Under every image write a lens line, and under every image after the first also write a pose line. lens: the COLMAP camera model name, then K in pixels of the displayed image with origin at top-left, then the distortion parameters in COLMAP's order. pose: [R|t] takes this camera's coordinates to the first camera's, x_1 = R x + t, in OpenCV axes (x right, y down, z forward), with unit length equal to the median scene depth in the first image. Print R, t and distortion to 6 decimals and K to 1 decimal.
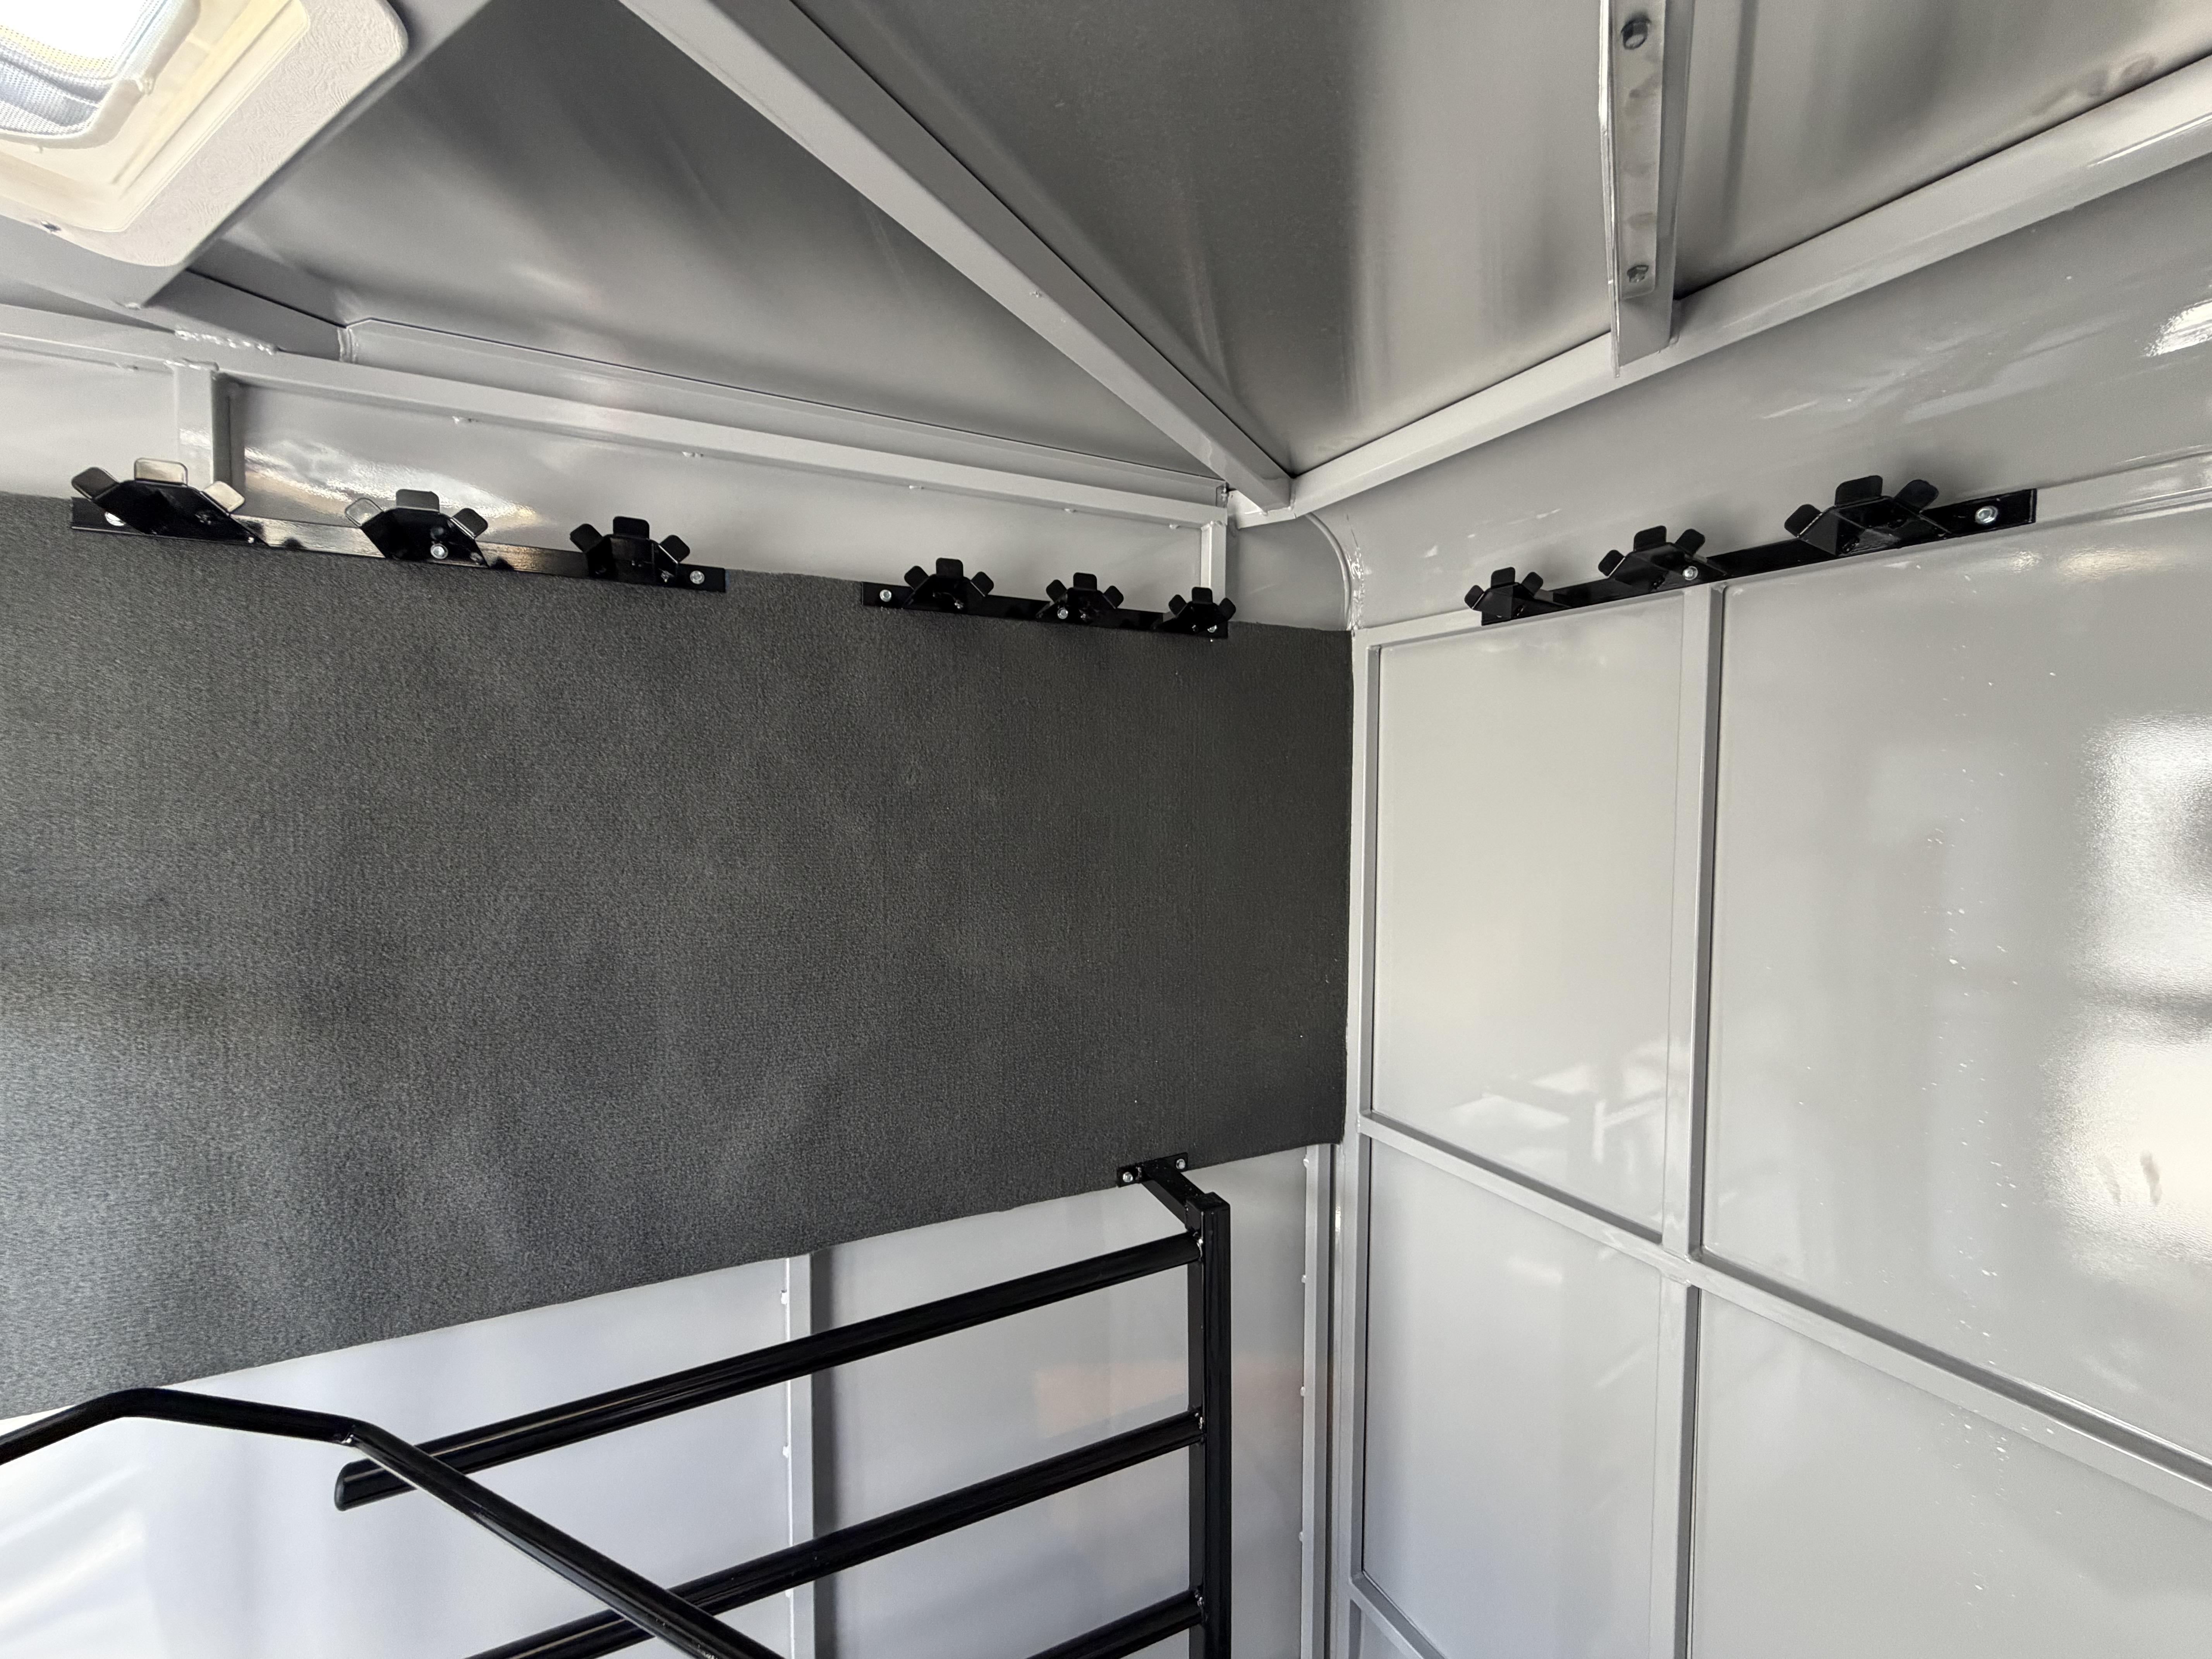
lens RADIAL K [[883.9, 0, 1106.0], [0, 883.9, 829.5], [0, 0, 1]] dist [0.001017, -0.000050]
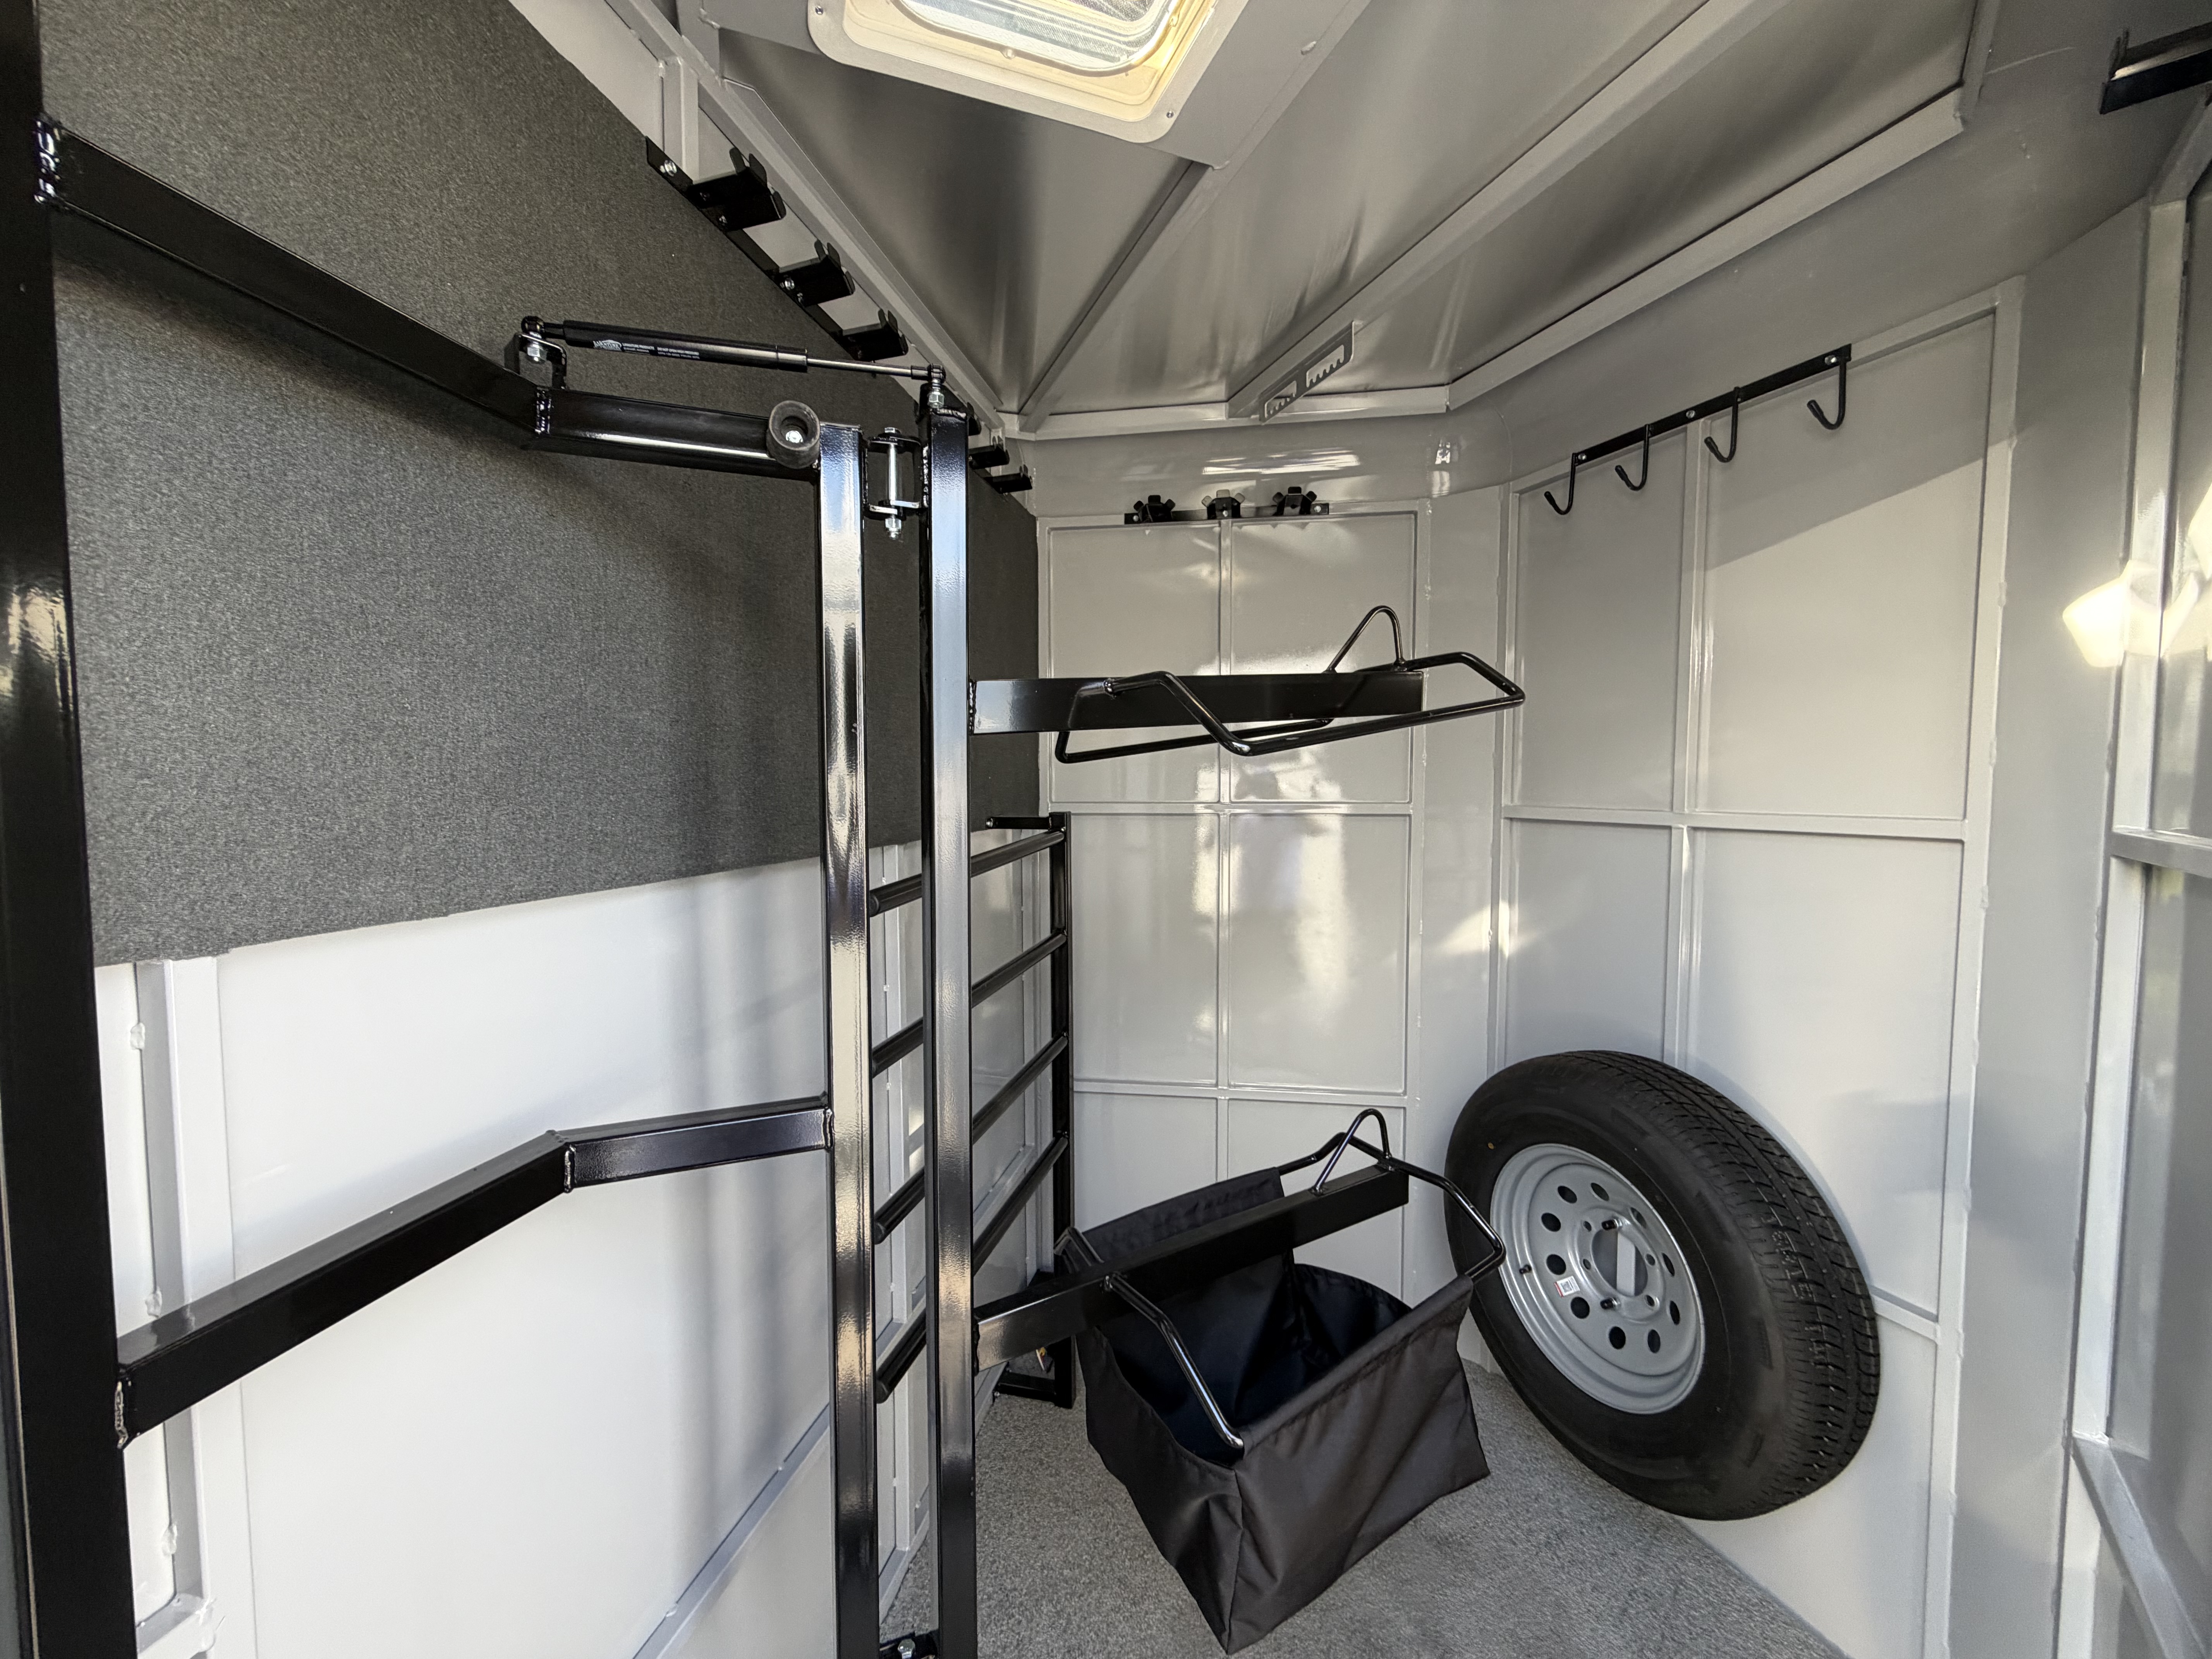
lens RADIAL K [[883.9, 0, 1106.0], [0, 883.9, 829.5], [0, 0, 1]] dist [0.001017, -0.000050]
pose [[0.614536, -0.039464, 0.787901, -1.248427], [0.045065, 0.998873, 0.014882, 0.439664], [-0.787601, 0.026361, 0.615622, -0.169058]]
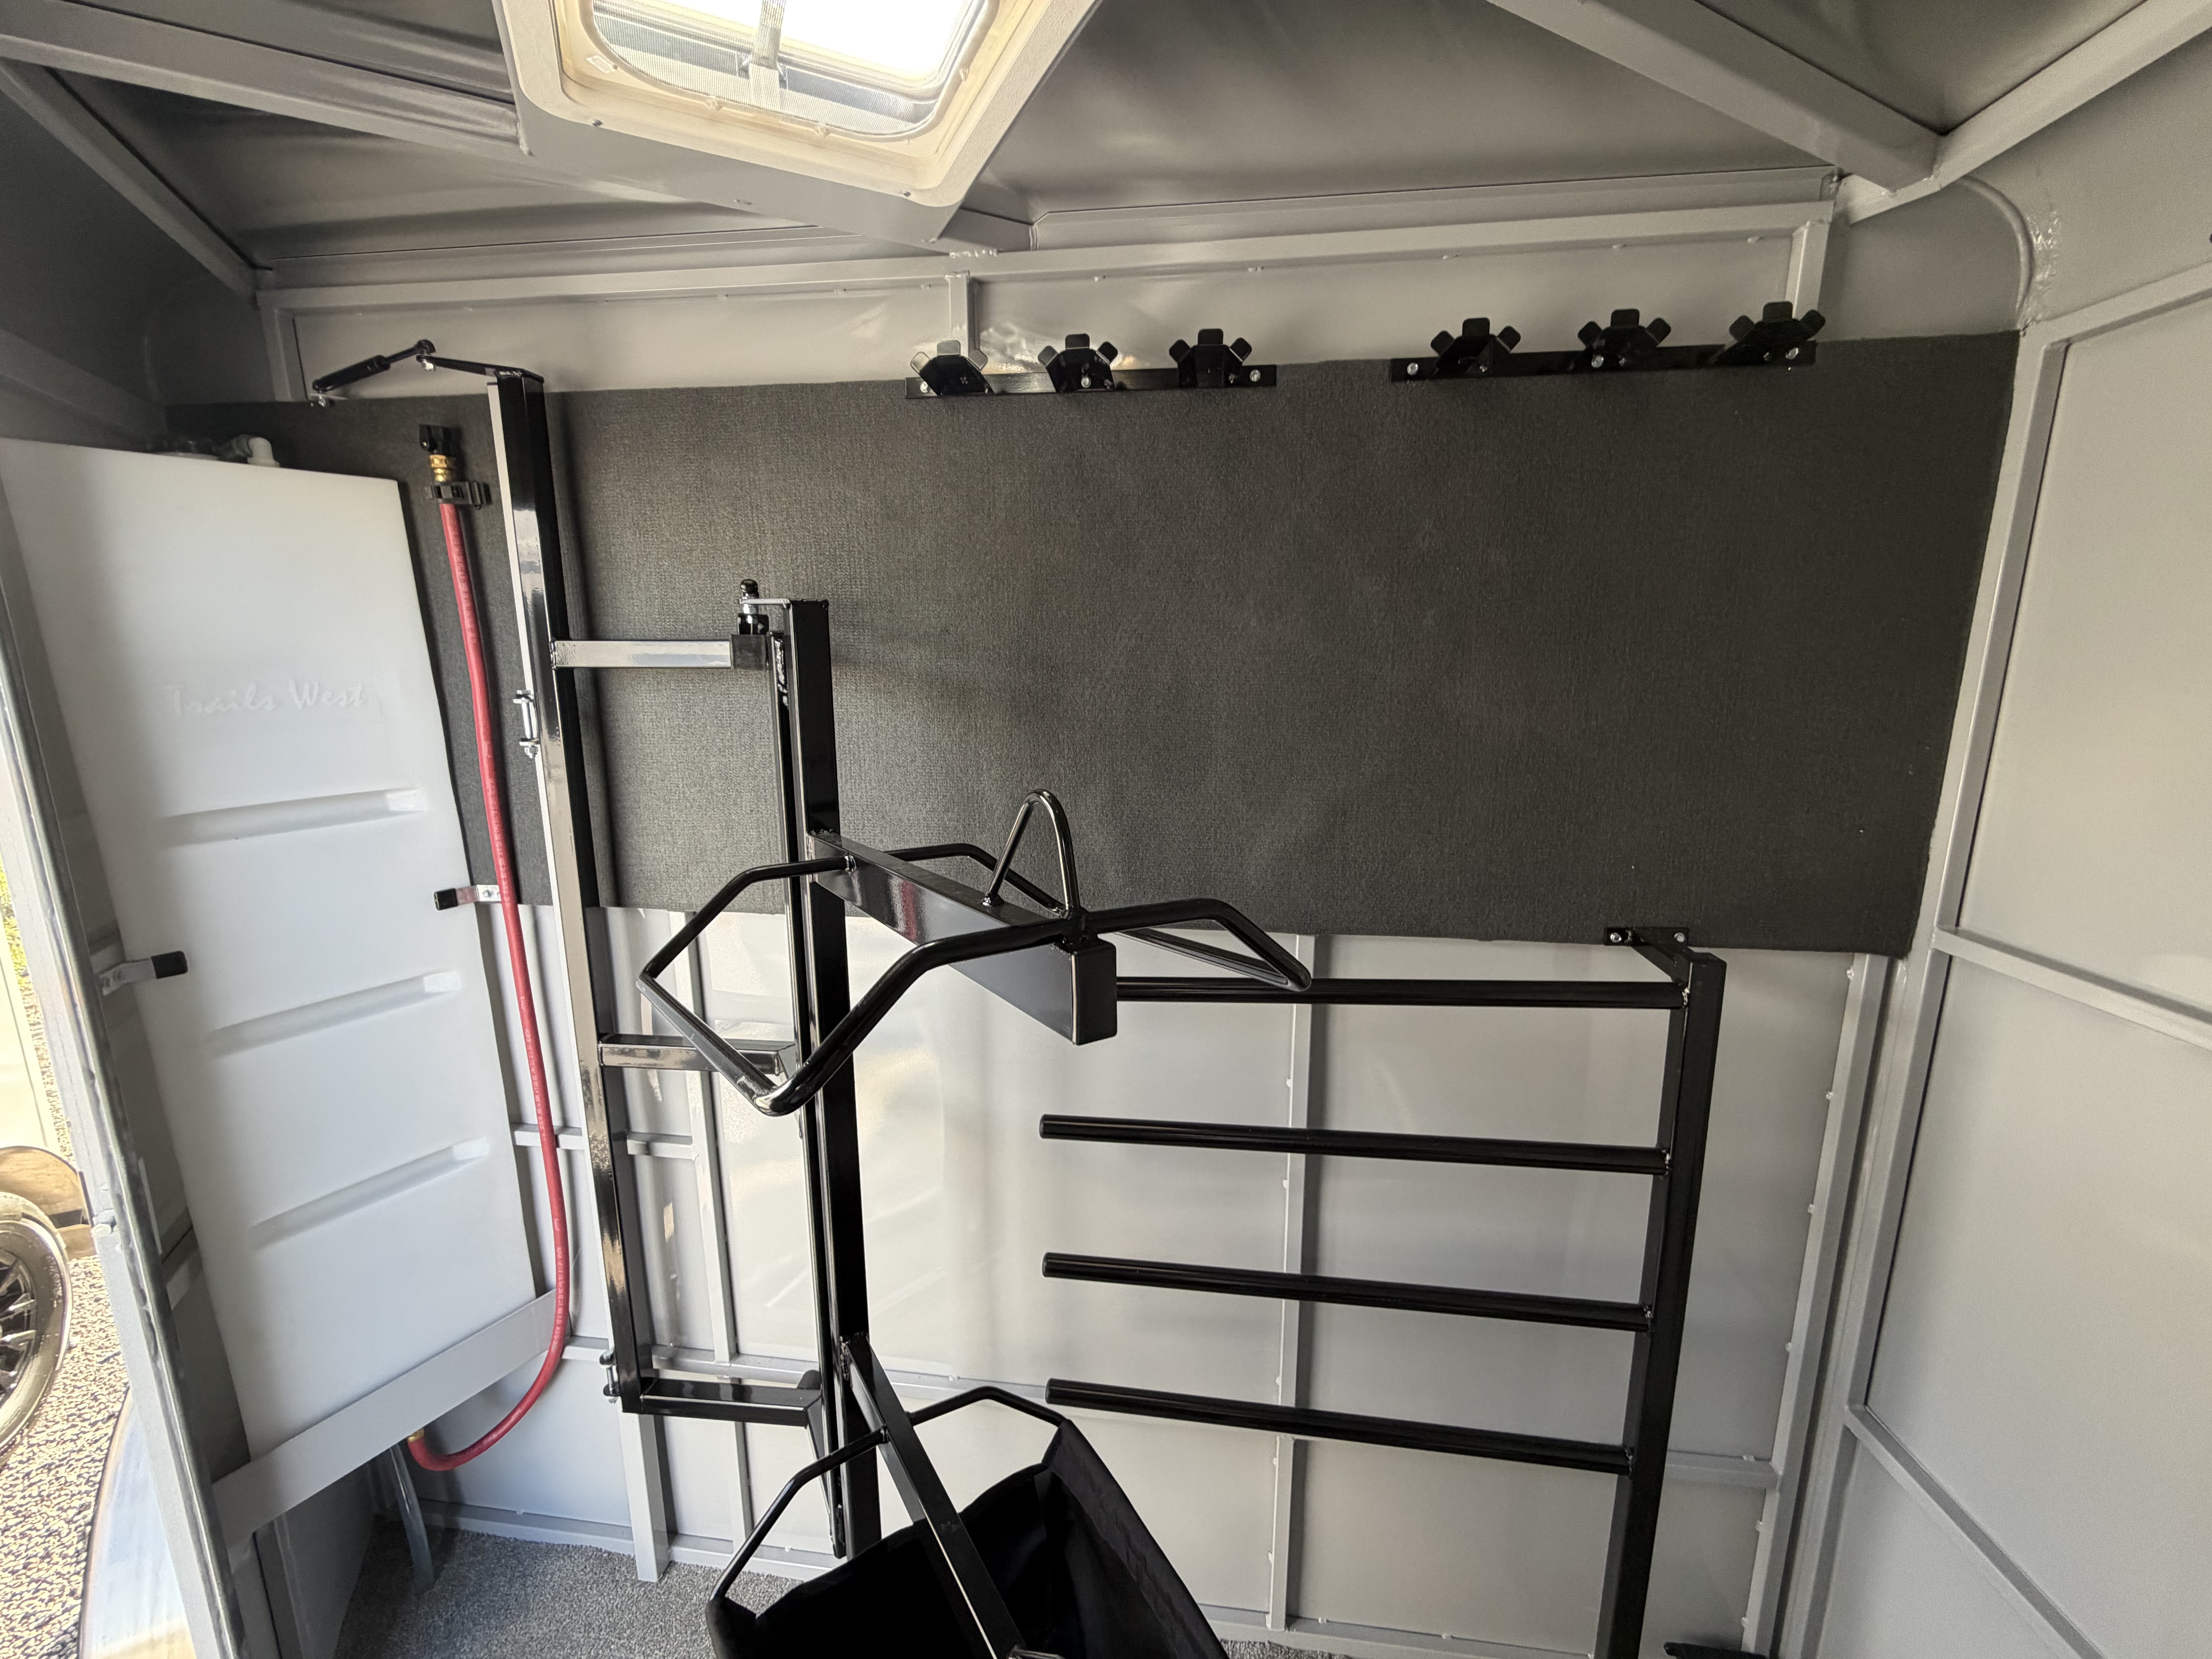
lens RADIAL K [[883.9, 0, 1106.0], [0, 883.9, 829.5], [0, 0, 1]] dist [0.001017, -0.000050]
pose [[0.842062, 0.095624, -0.530836, 0.066596], [-0.017342, 0.988451, 0.150547, 0.139606], [0.539101, -0.117564, 0.833995, -0.186371]]
